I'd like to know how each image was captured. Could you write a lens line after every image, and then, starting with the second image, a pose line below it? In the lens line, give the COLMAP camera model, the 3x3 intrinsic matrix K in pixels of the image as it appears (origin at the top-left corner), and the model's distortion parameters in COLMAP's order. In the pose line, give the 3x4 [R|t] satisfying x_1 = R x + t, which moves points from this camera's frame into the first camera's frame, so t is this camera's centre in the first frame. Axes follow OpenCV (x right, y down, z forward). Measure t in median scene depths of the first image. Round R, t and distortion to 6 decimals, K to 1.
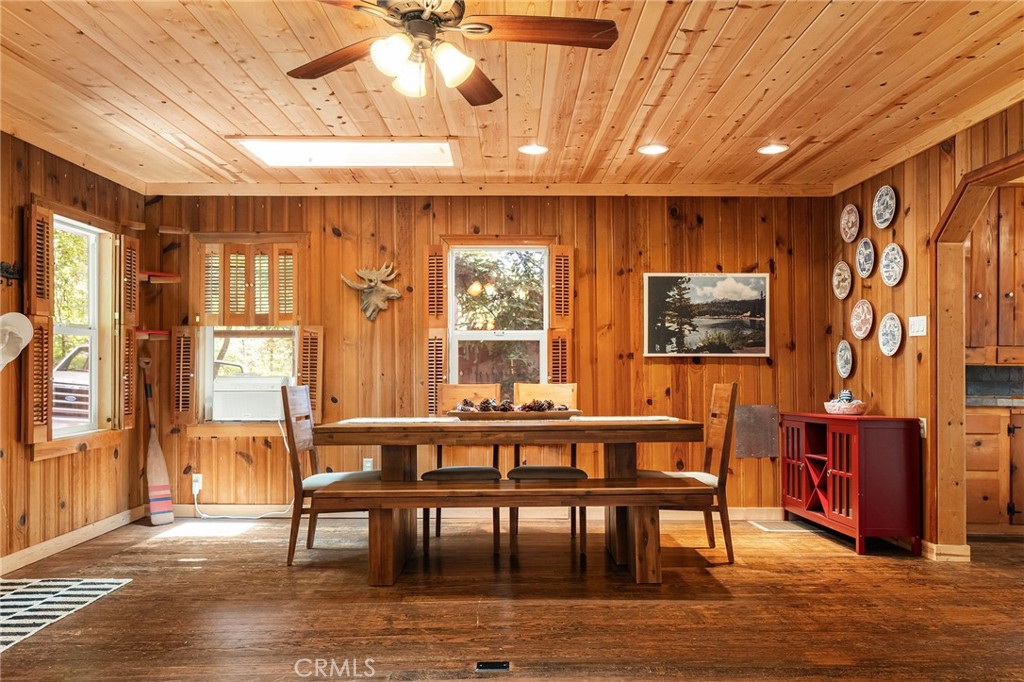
lens RADIAL K [[731.7, 0, 512.0], [0, 731.7, 341.0], [0, 0, 1]] dist [-0.001915, -0.000120]
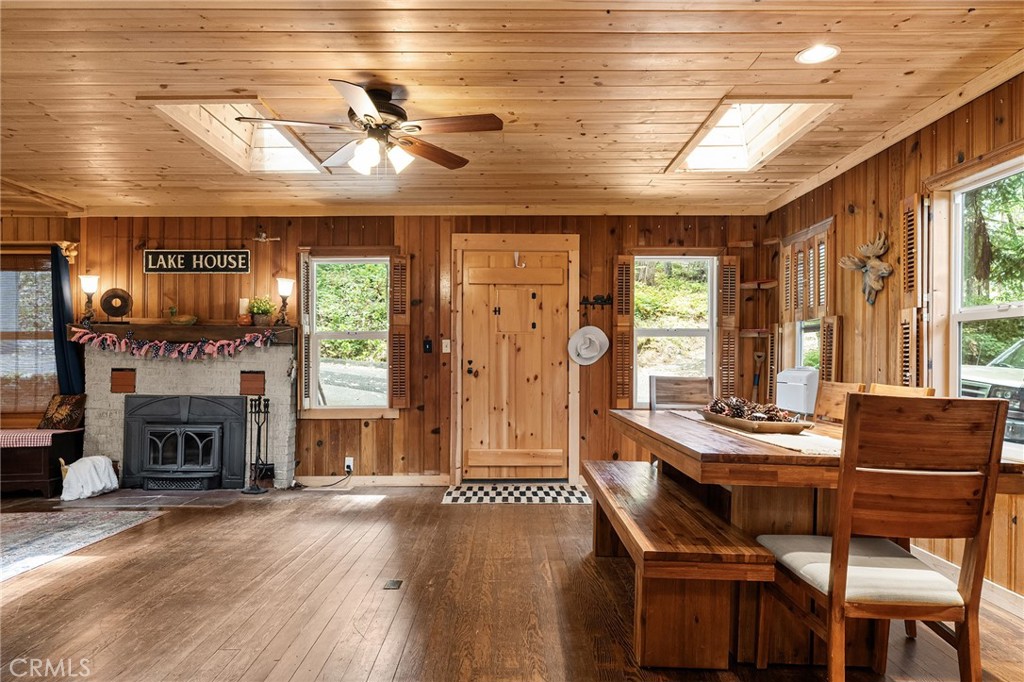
lens RADIAL K [[651.7, 0, 512.0], [0, 651.7, 341.0], [0, 0, 1]] dist [-0.000286, -0.000354]
pose [[-0.000909, -0.028343, -0.999598, 0.562627], [0.032170, 0.999080, -0.028357, 0.021836], [0.999482, -0.032182, 0.000003, 0.595129]]
